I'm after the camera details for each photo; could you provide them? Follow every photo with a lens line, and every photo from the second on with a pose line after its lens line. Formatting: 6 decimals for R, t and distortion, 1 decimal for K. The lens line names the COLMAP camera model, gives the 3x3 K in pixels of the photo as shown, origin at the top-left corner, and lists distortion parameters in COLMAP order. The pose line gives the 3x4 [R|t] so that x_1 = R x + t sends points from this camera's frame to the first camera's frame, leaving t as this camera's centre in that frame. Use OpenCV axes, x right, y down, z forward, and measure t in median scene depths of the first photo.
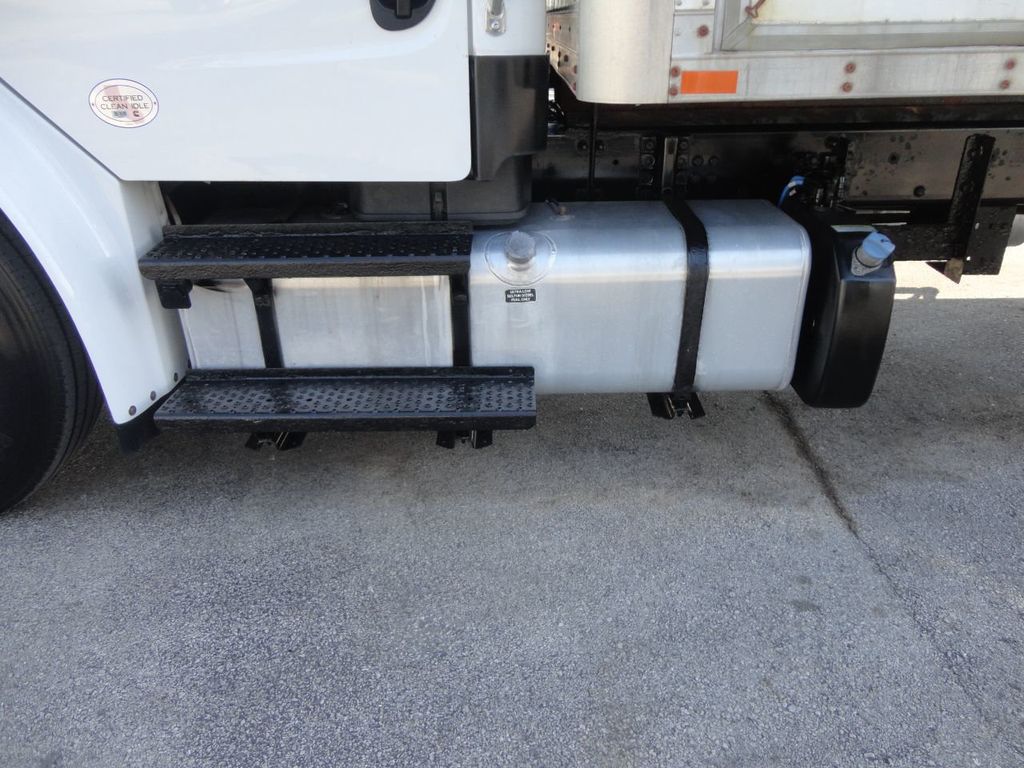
lens RADIAL K [[751.2, 0, 516.5], [0, 751.2, 385.7], [0, 0, 1]] dist [-0.020195, 0.021698]
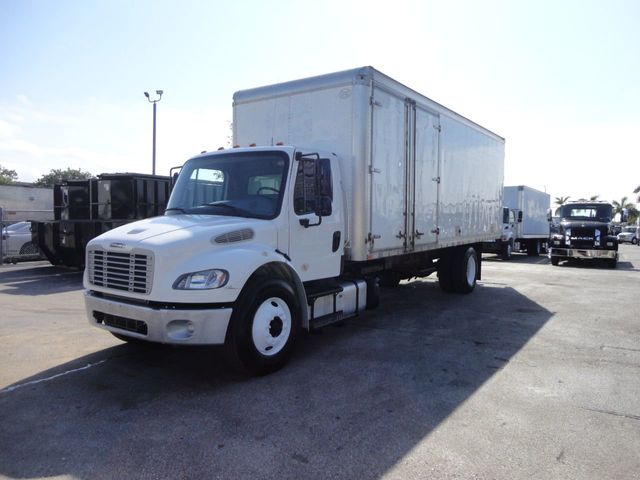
lens RADIAL K [[469.5, 0, 322.8], [0, 469.5, 241.9], [0, 0, 1]] dist [-0.020195, 0.021698]
pose [[0.572818, -0.034327, 0.818964, -2.824303], [0.344911, 0.916458, -0.202832, 0.160465], [-0.743583, 0.398656, 0.536803, -0.857420]]
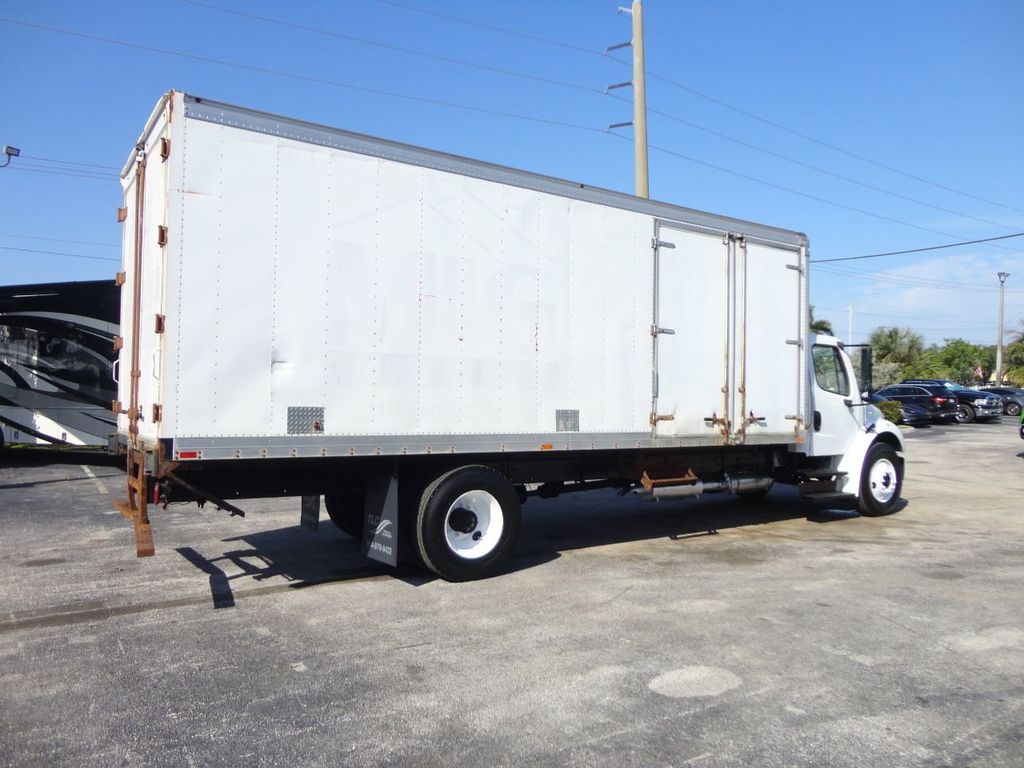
lens RADIAL K [[751.2, 0, 506.8], [0, 751.2, 379.9], [0, 0, 1]] dist [-0.020195, 0.021698]
pose [[0.828257, 0.041449, 0.558813, -2.830324], [0.216518, 0.896132, -0.387385, 0.800536], [-0.516827, 0.441848, 0.733253, -2.019944]]
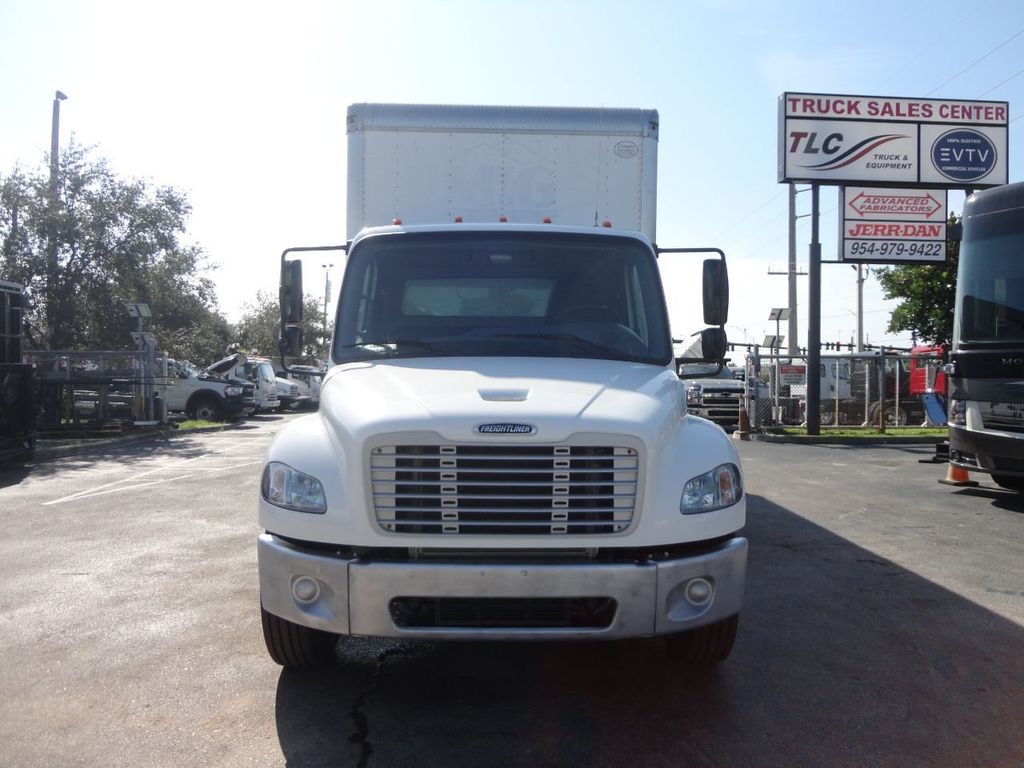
lens RADIAL K [[751.2, 0, 518.1], [0, 751.2, 380.3], [0, 0, 1]] dist [-0.020195, 0.021698]
pose [[-0.021361, -0.018241, 0.999605, -3.083170], [0.424545, 0.905045, 0.025588, -0.839186], [-0.905155, 0.424924, -0.011589, 1.260817]]
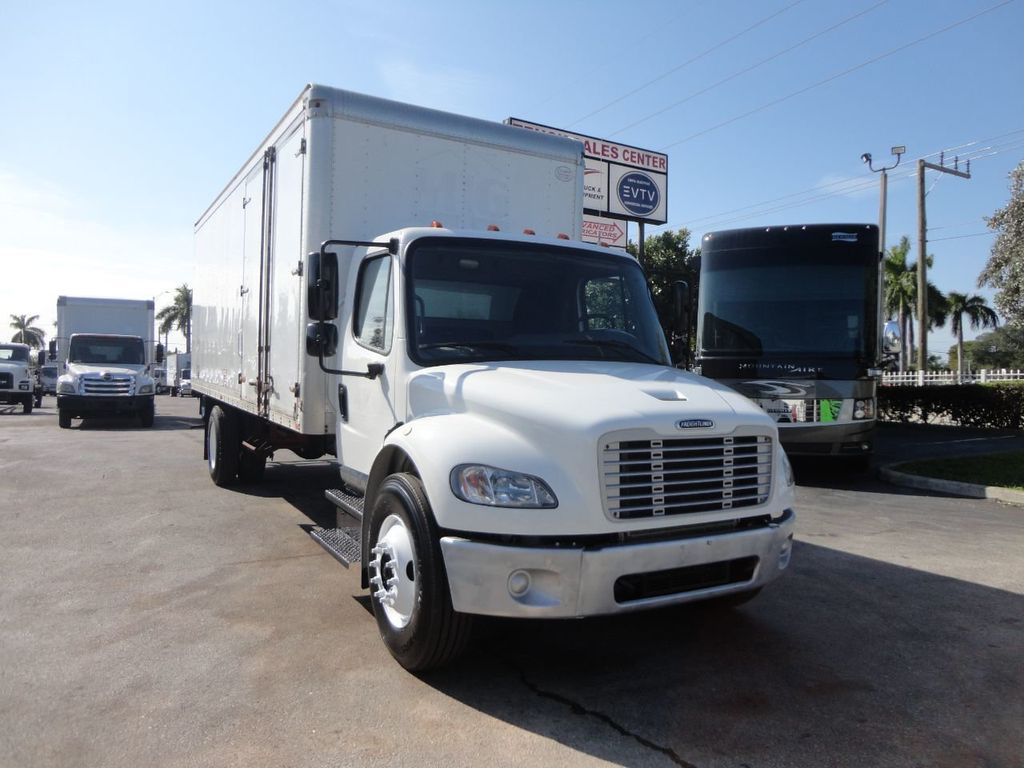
lens RADIAL K [[751.2, 0, 520.1], [0, 751.2, 385.3], [0, 0, 1]] dist [-0.020195, 0.021698]
pose [[-0.493906, -0.029389, 0.869018, -2.908690], [0.357331, 0.904275, 0.233670, -1.439329], [-0.792699, 0.425938, -0.436125, 2.515012]]
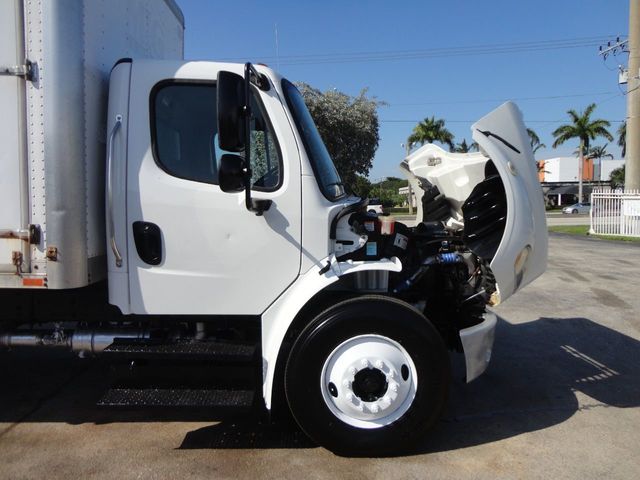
lens RADIAL K [[469.5, 0, 325.6], [0, 469.5, 240.8], [0, 0, 1]] dist [-0.020195, 0.021698]
pose [[0.998646, 0.034220, 0.039174, 2.386248], [-0.017978, 0.933779, -0.357398, 0.046165], [-0.048810, 0.356210, 0.933130, -0.673150]]
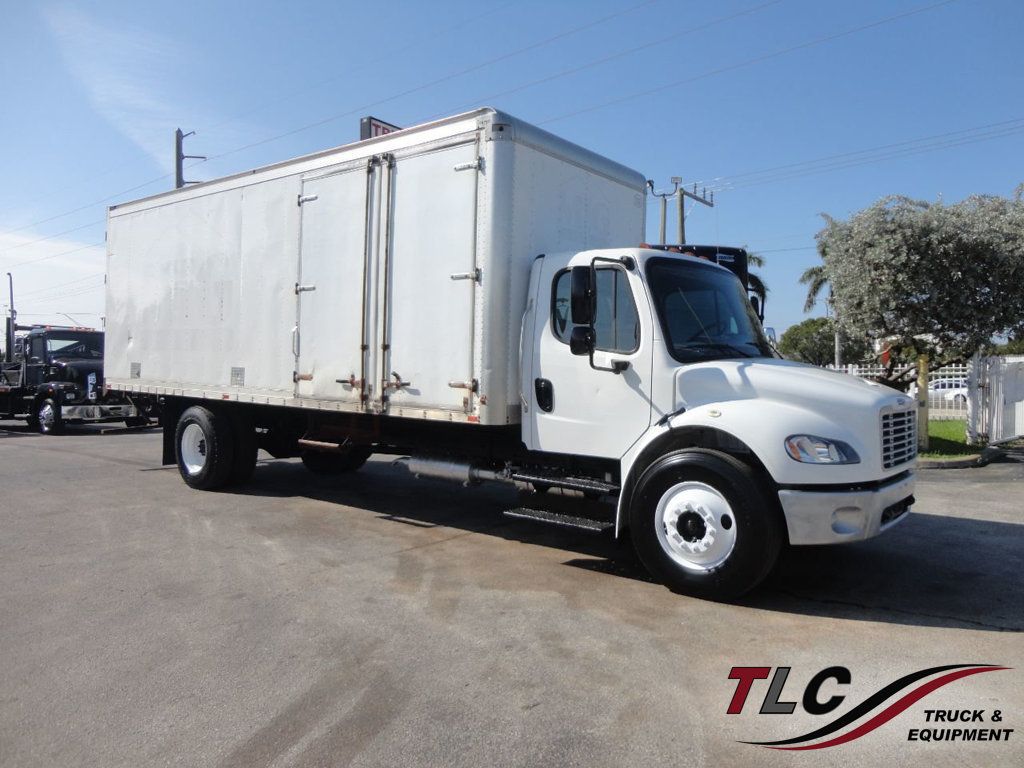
lens RADIAL K [[751.2, 0, 512.5], [0, 751.2, 379.1], [0, 0, 1]] dist [-0.020195, 0.021698]
pose [[0.776384, 0.045347, -0.628626, 3.773584], [-0.303904, 0.900733, -0.310360, 0.488692], [0.552150, 0.432000, 0.713096, -1.594016]]
